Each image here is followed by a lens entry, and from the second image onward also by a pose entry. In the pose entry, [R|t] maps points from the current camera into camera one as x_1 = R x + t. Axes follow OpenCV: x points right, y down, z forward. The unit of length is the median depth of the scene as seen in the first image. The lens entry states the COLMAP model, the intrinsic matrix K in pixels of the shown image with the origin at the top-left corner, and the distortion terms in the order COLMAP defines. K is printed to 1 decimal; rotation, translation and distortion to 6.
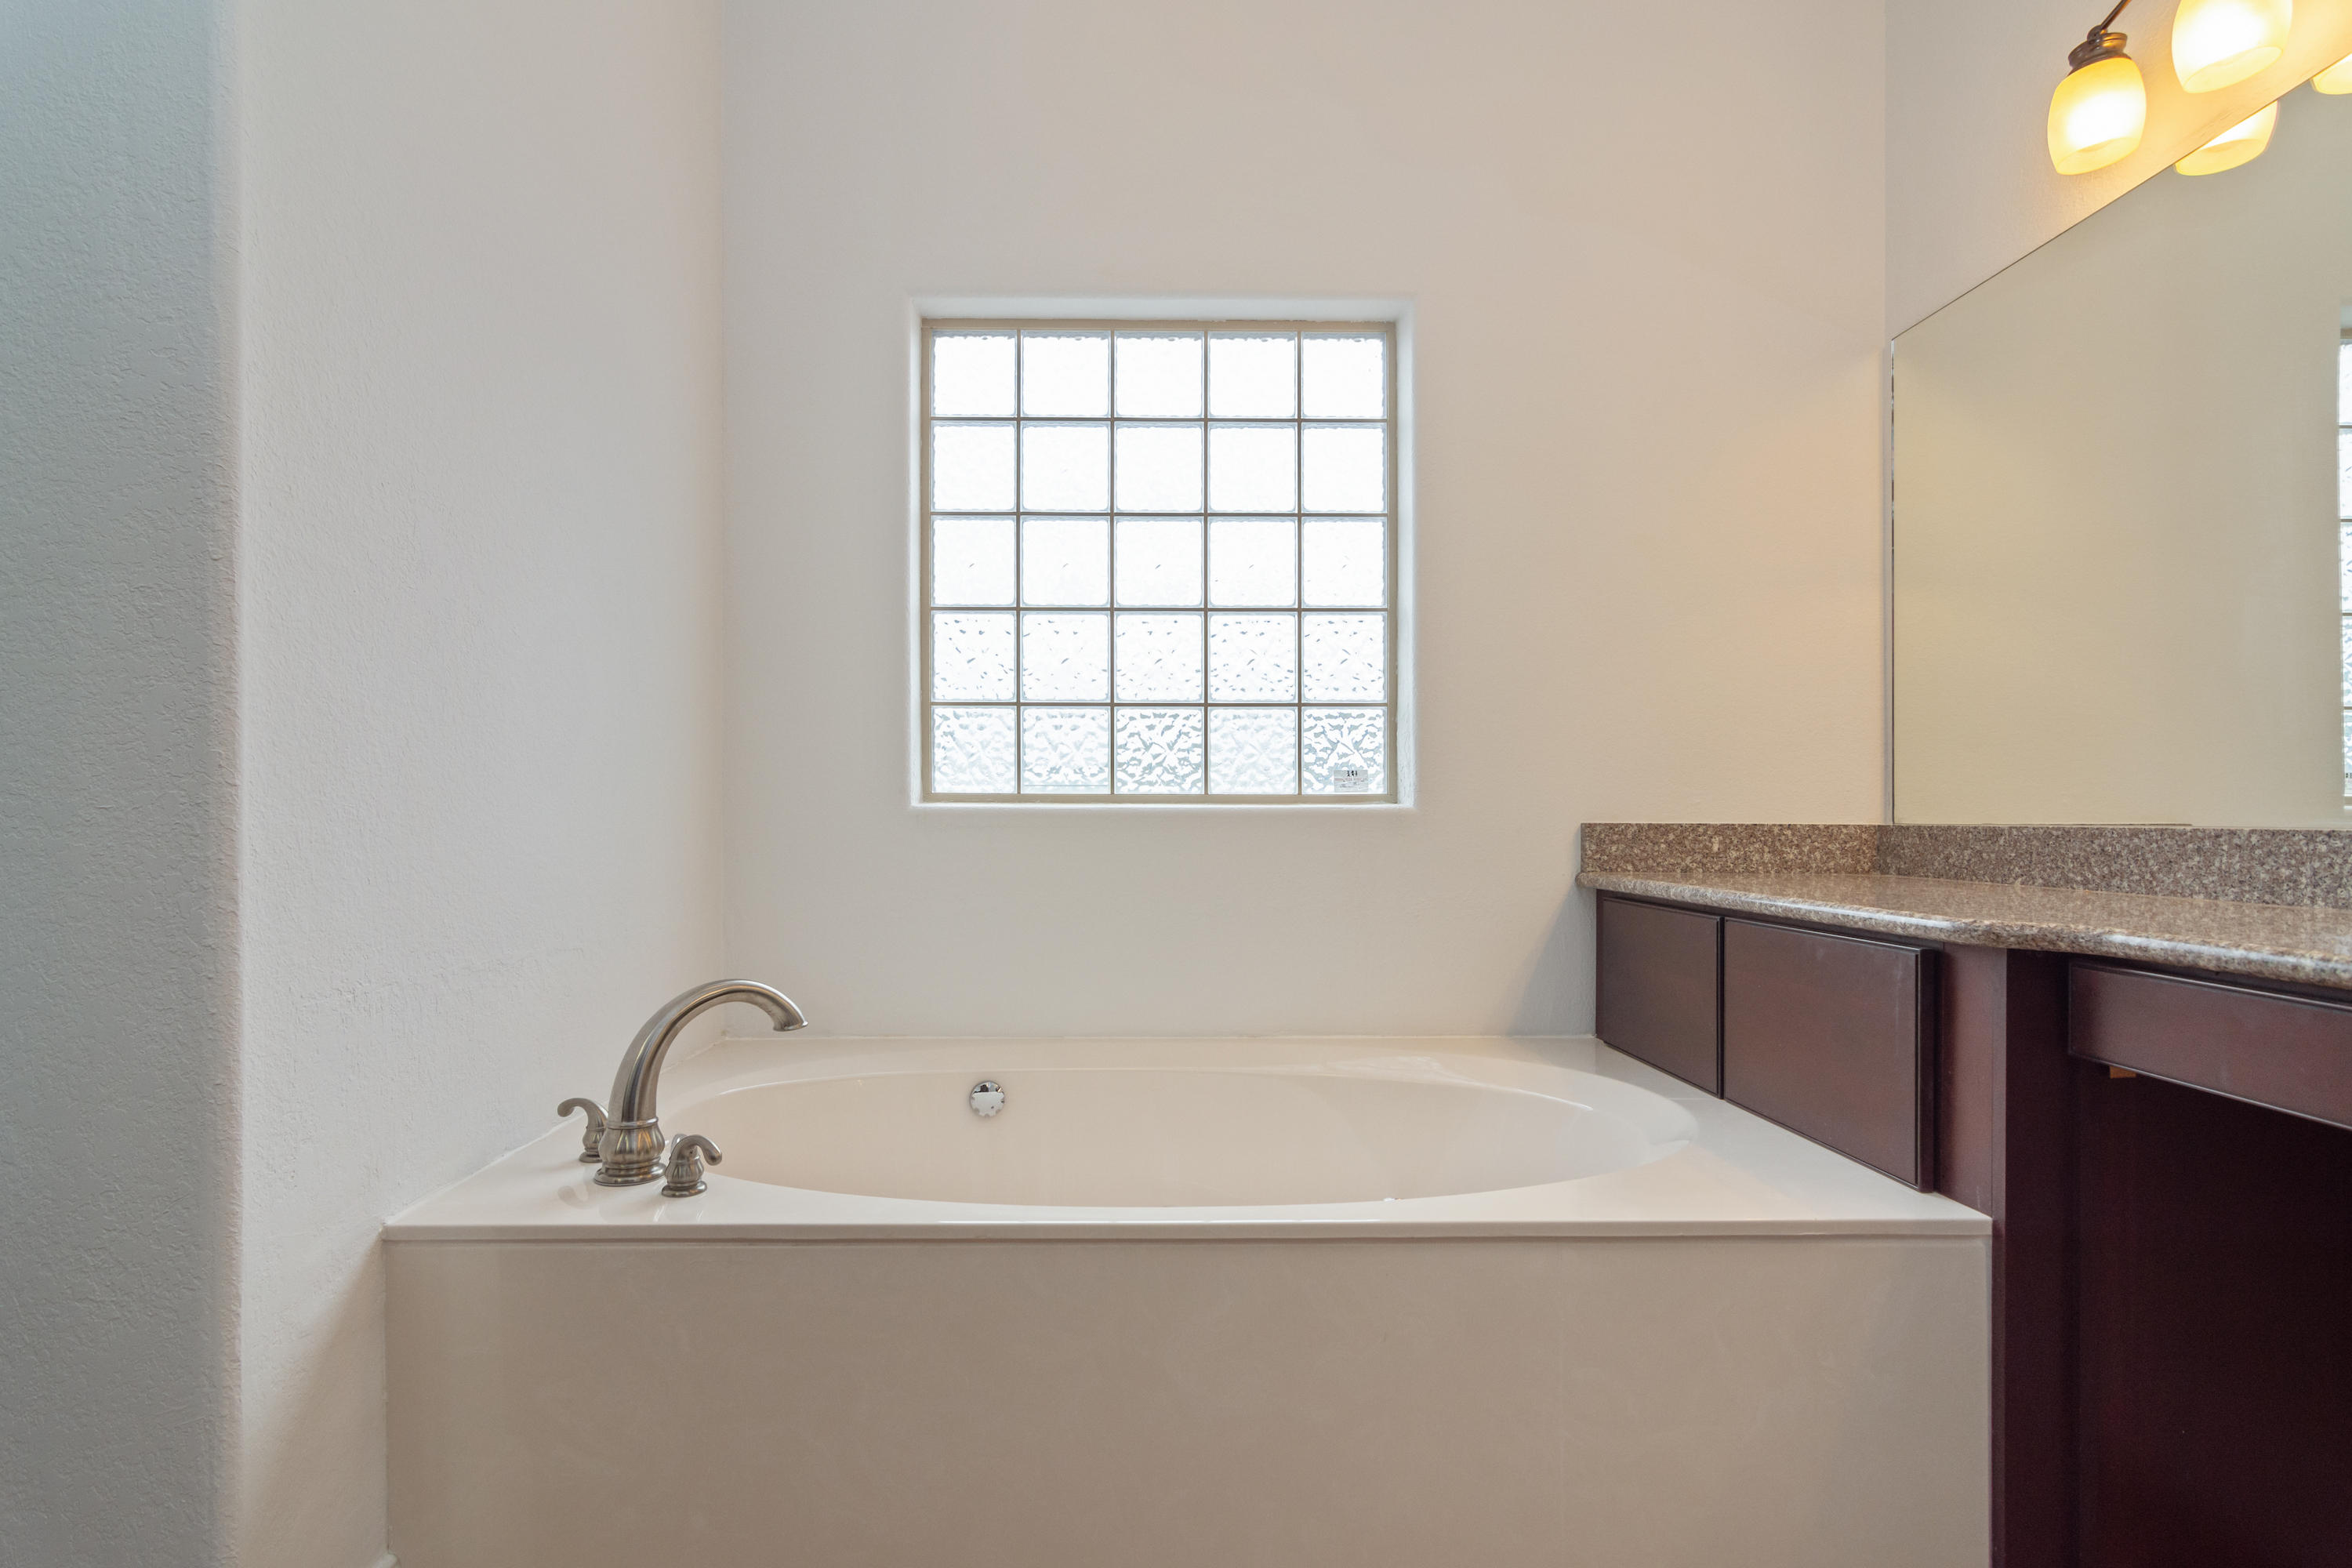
lens RADIAL K [[1151.7, 0, 1132.4], [0, 1151.7, 816.0], [0, 0, 1]] dist [-0.004168, 0.001098]
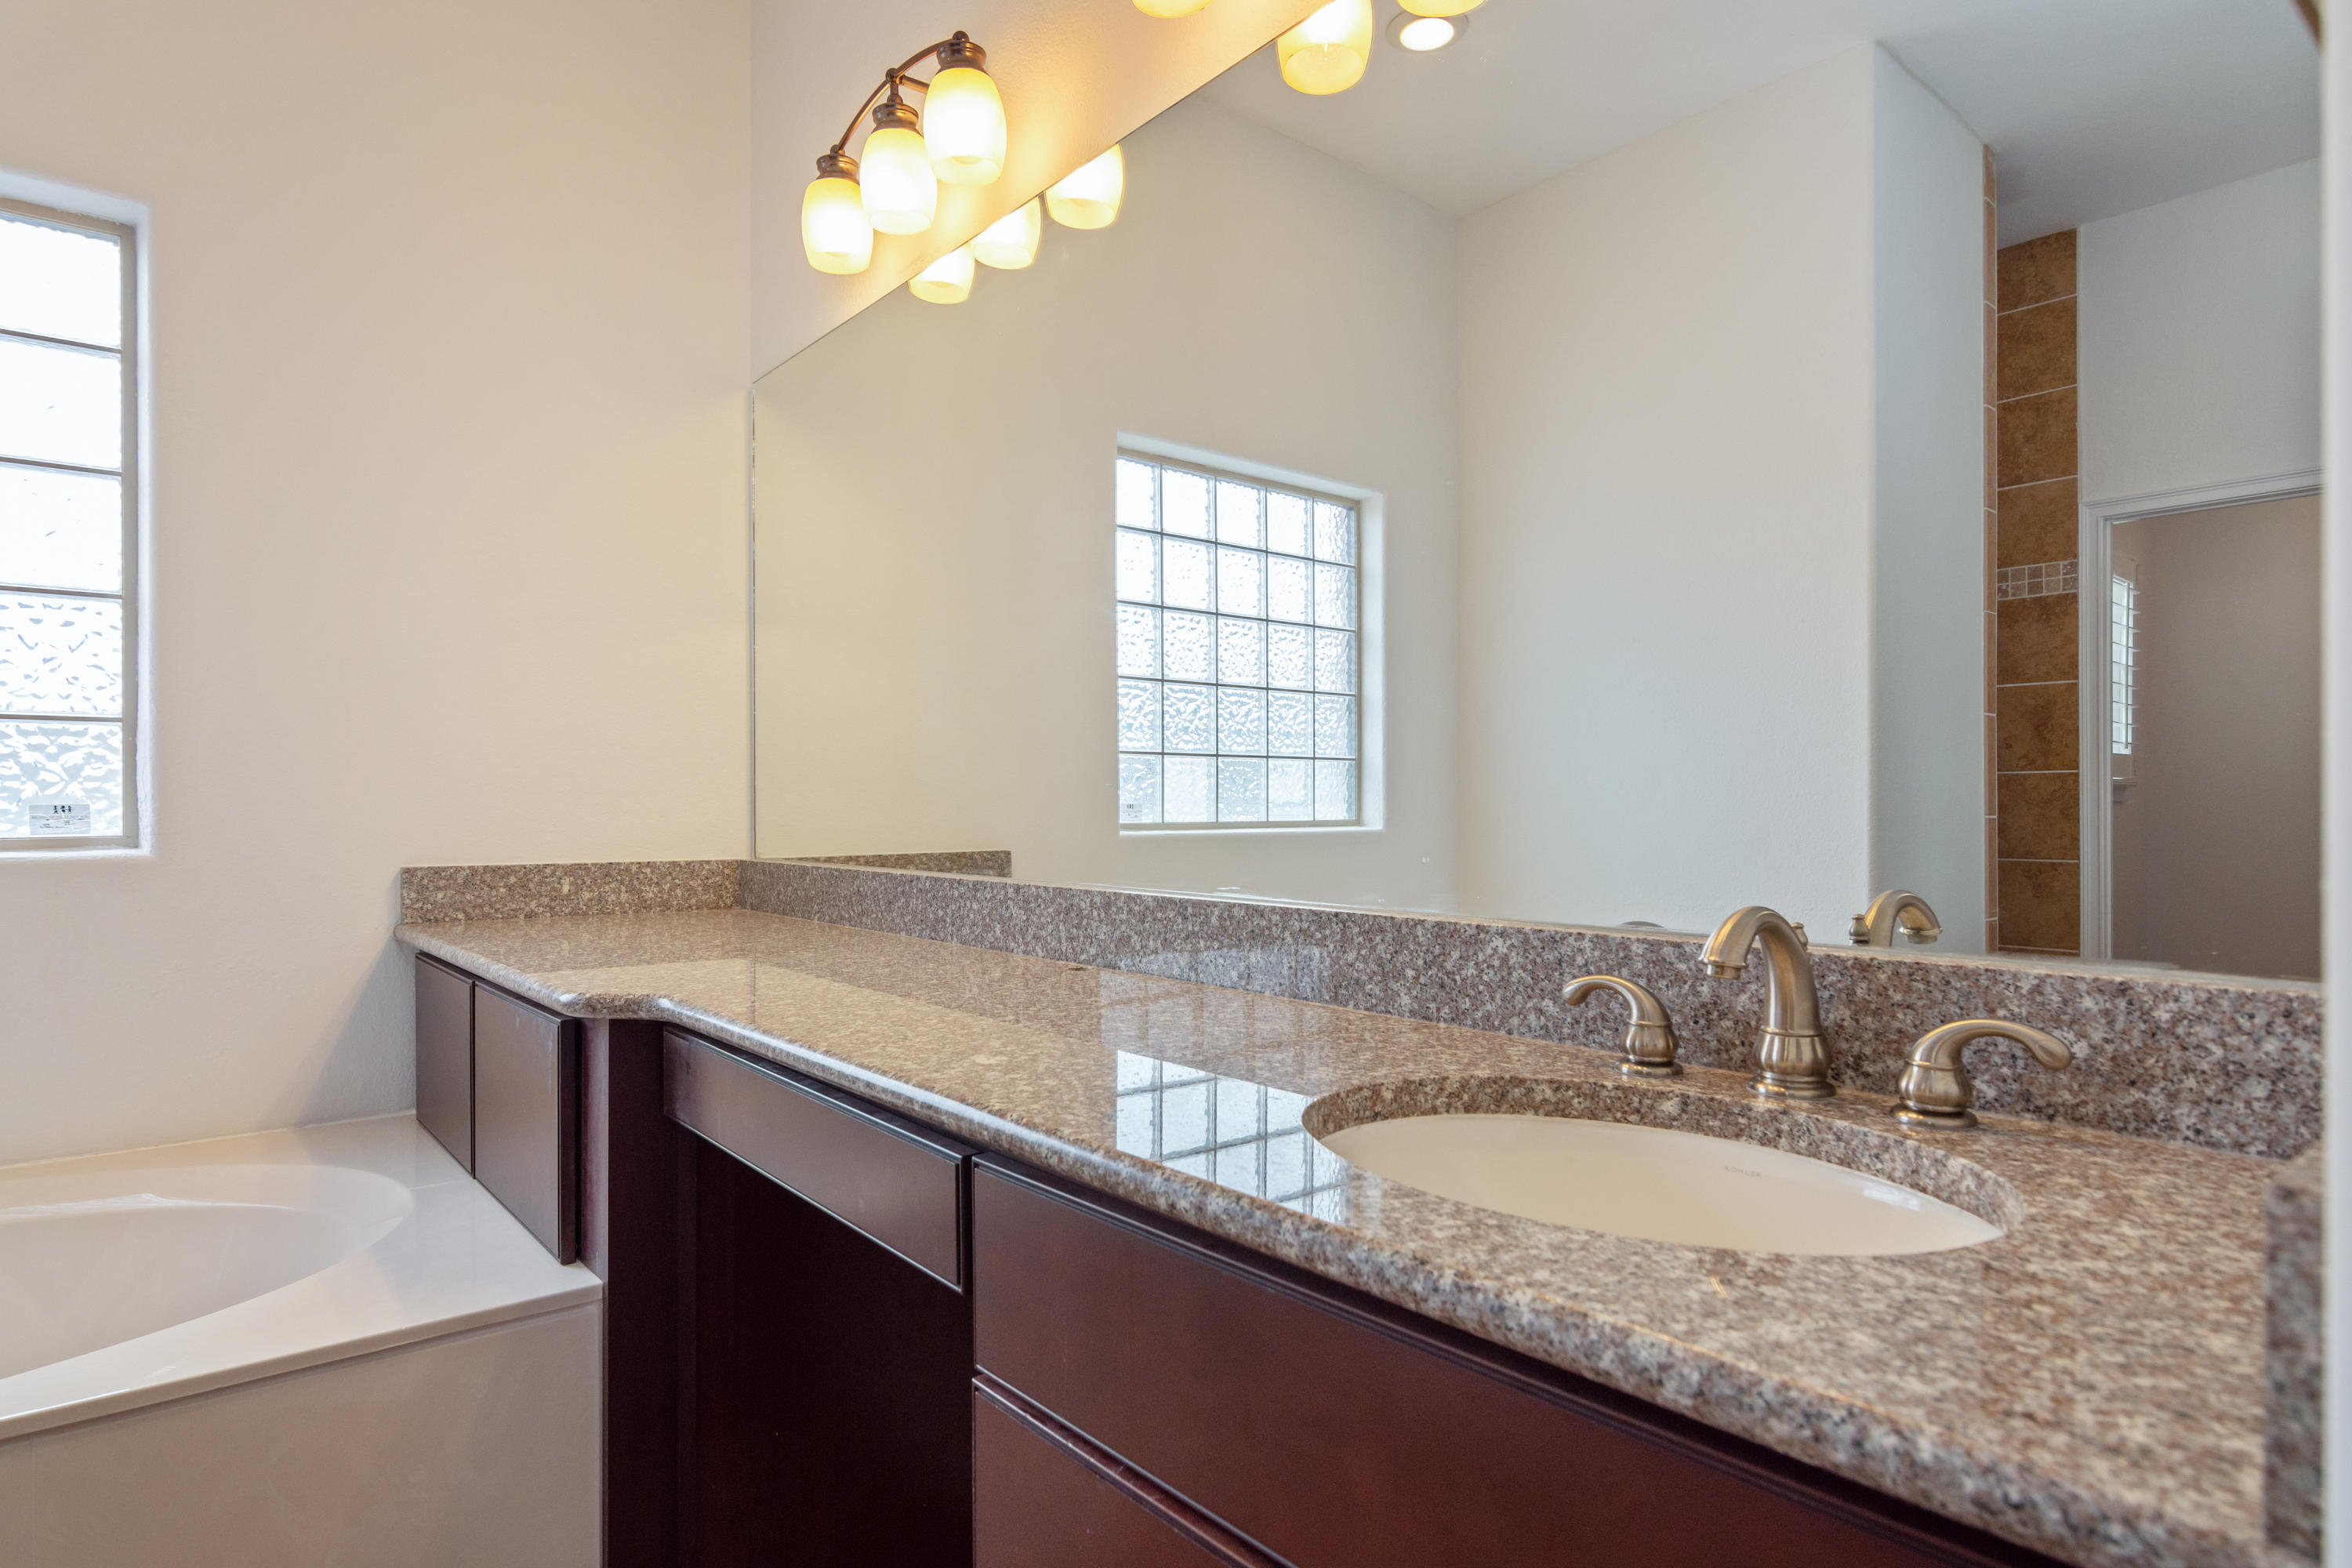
lens RADIAL K [[1267.4, 0, 1191.2], [0, 1267.4, 804.8], [0, 0, 1]] dist [-0.001740, -0.000082]
pose [[0.774889, -0.002537, 0.632092, 0.250919], [0.000466, 0.999994, 0.003443, -0.044497], [-0.632097, -0.002373, 0.774886, -0.116877]]
